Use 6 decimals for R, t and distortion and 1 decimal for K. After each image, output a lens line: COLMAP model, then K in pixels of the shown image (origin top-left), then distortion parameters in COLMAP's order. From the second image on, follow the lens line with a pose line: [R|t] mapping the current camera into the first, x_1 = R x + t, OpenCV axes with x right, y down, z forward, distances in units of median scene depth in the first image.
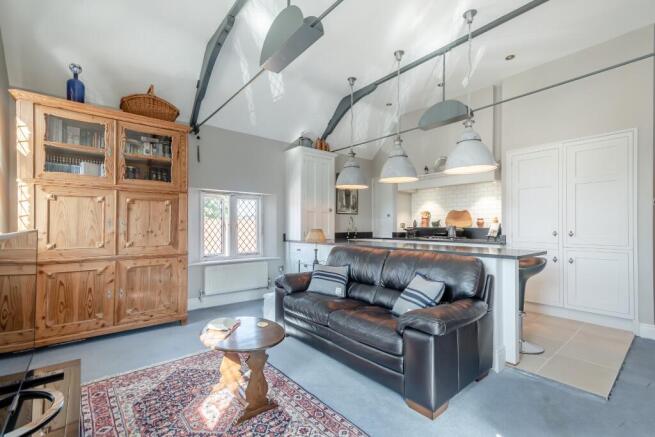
lens RADIAL K [[289.4, 0, 325.7], [0, 289.4, 220.9], [0, 0, 1]] dist [0.004433, -0.000330]
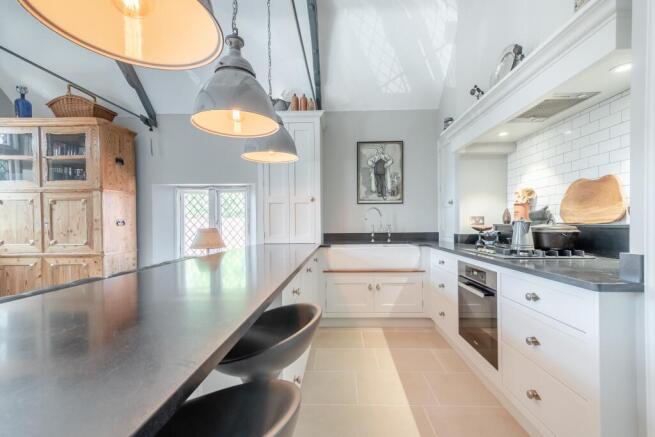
lens RADIAL K [[289.4, 0, 330.2], [0, 289.4, 223.7], [0, 0, 1]] dist [0.004433, -0.000330]
pose [[0.757310, -0.008066, -0.653006, 0.733412], [0.020524, 0.999724, 0.011454, 0.018120], [0.652733, -0.022076, 0.757266, 0.813105]]
